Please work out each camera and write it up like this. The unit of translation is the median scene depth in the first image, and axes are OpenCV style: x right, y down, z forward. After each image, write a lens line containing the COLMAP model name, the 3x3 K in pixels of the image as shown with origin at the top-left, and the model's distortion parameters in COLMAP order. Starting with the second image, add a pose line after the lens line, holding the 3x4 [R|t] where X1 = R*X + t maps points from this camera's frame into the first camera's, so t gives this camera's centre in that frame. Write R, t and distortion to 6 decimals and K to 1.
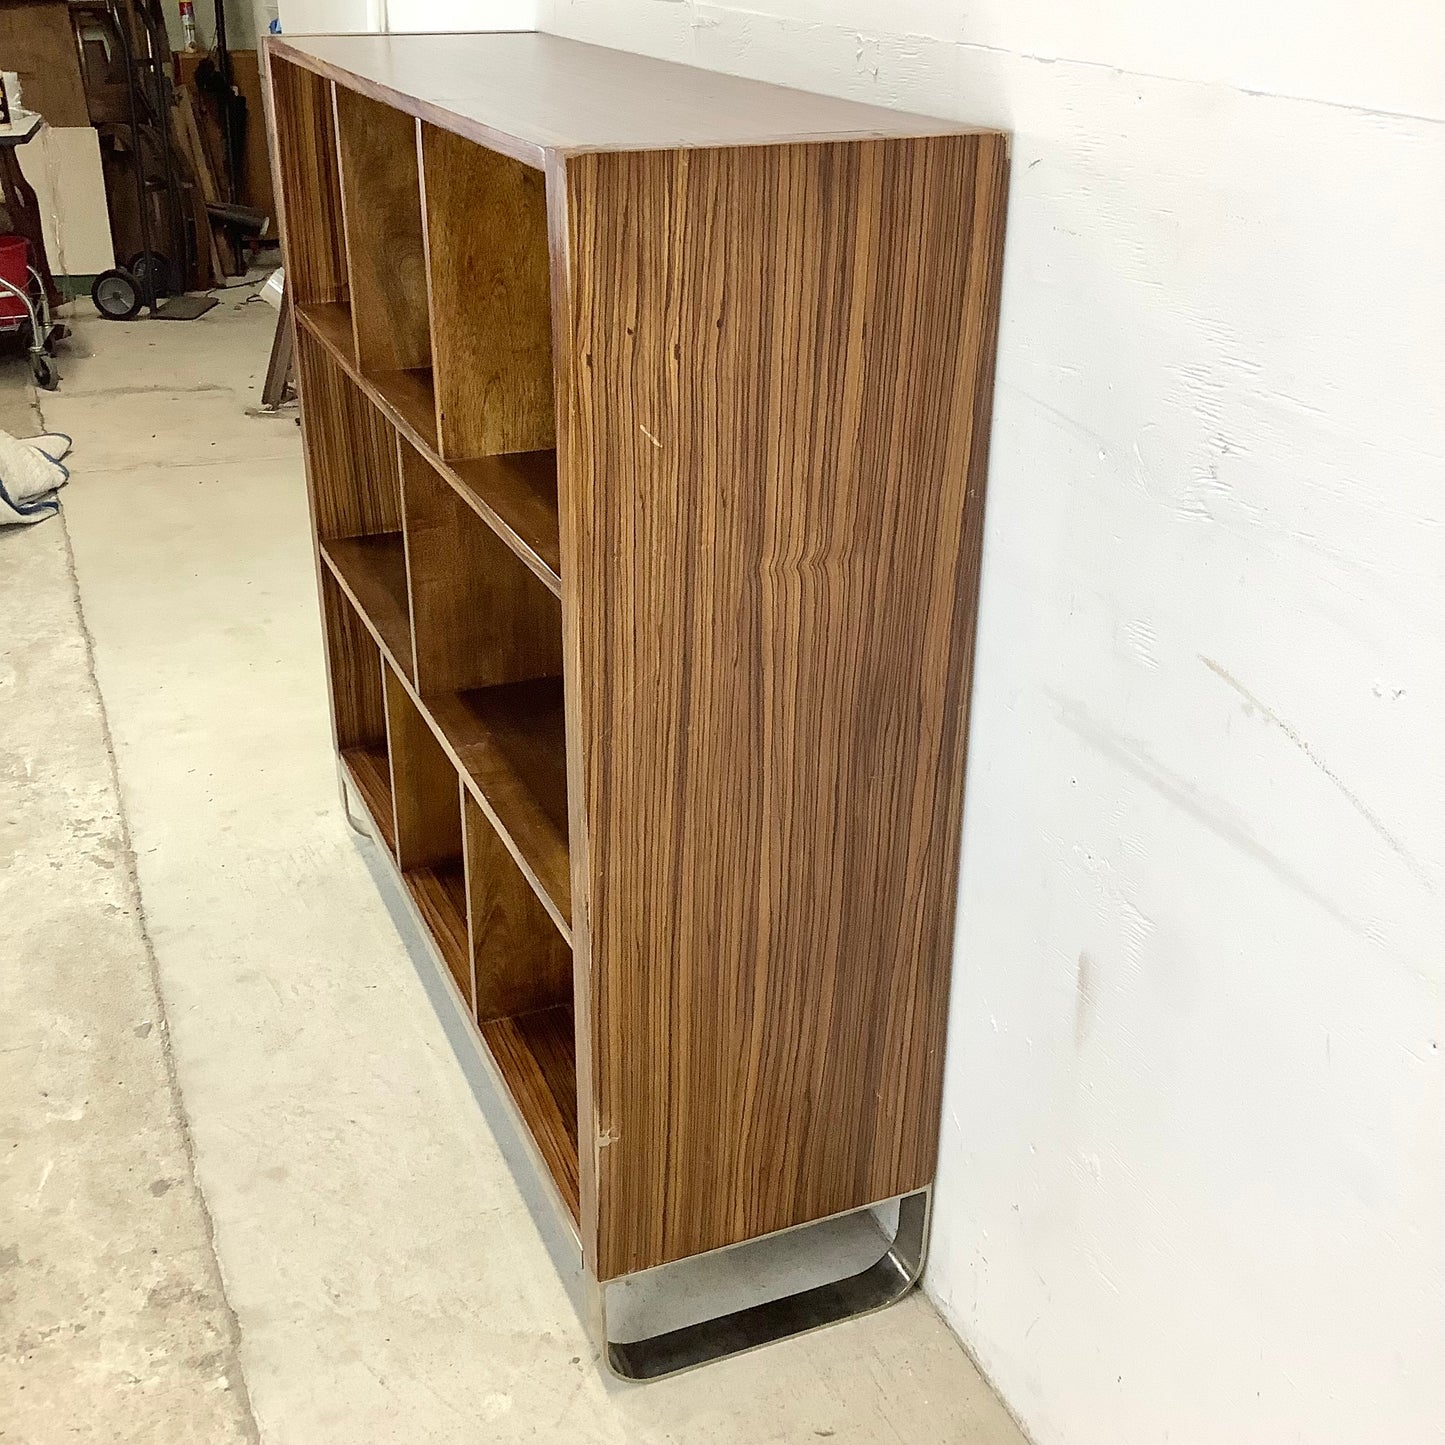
lens RADIAL K [[1746.1, 0, 722.3], [0, 1746.1, 716.1], [0, 0, 1]] dist [0.156015, -0.360402]
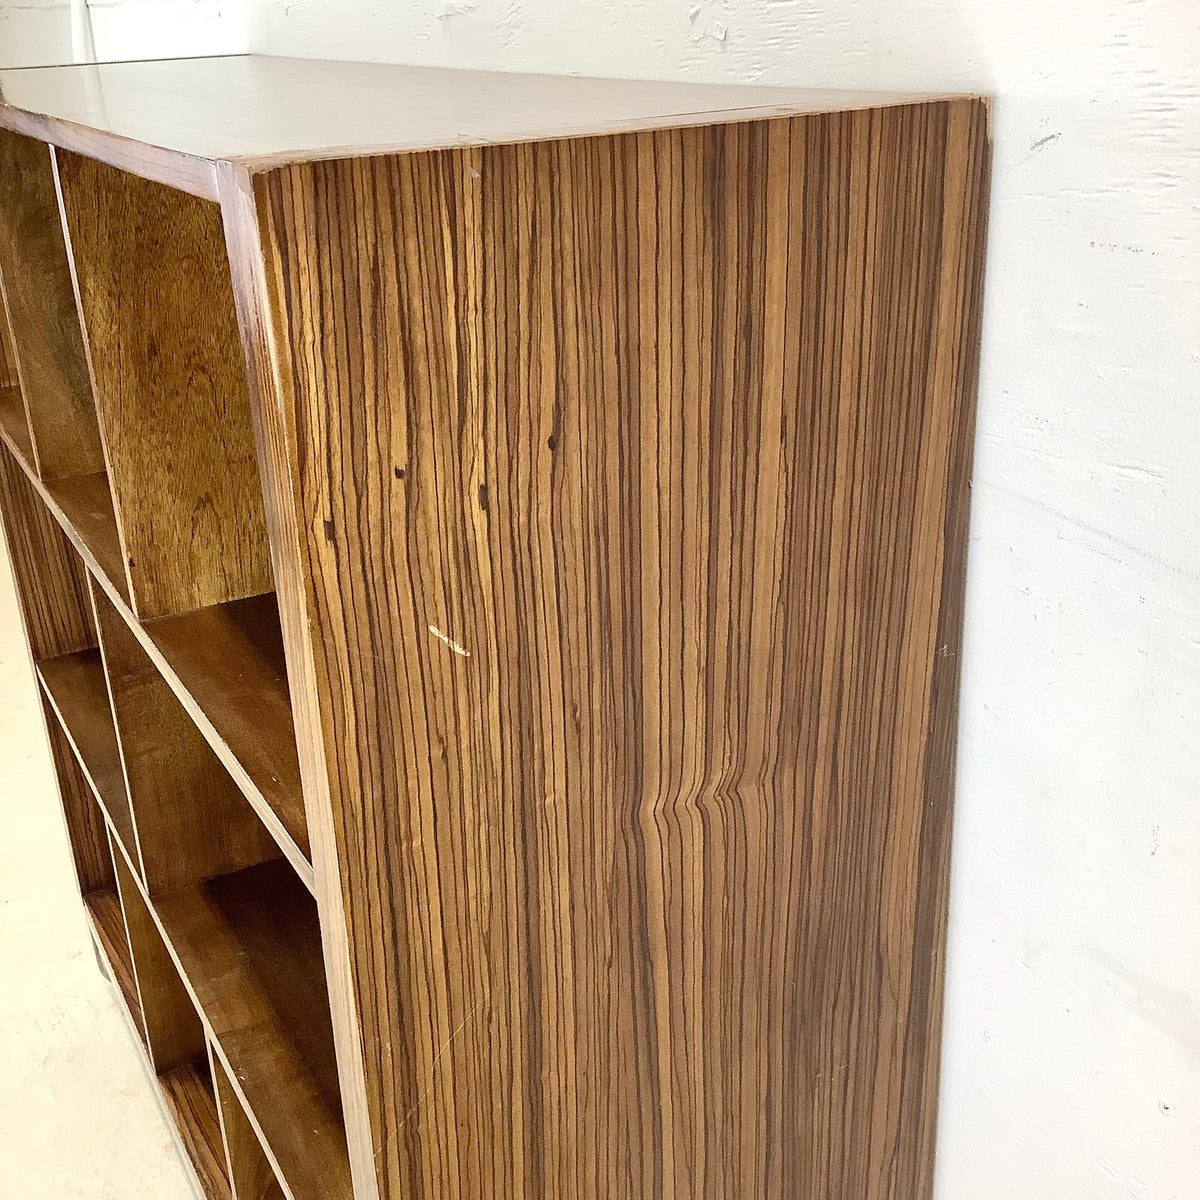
lens RADIAL K [[1439.6, 0, 596.6], [0, 1439.6, 596.1], [0, 0, 1]] dist [0.084701, -0.171263]
pose [[0.993171, -0.084552, 0.080388, -0.028931], [0.087416, 0.995632, -0.032801, -0.151891], [-0.077263, 0.039604, 0.996224, 0.513592]]
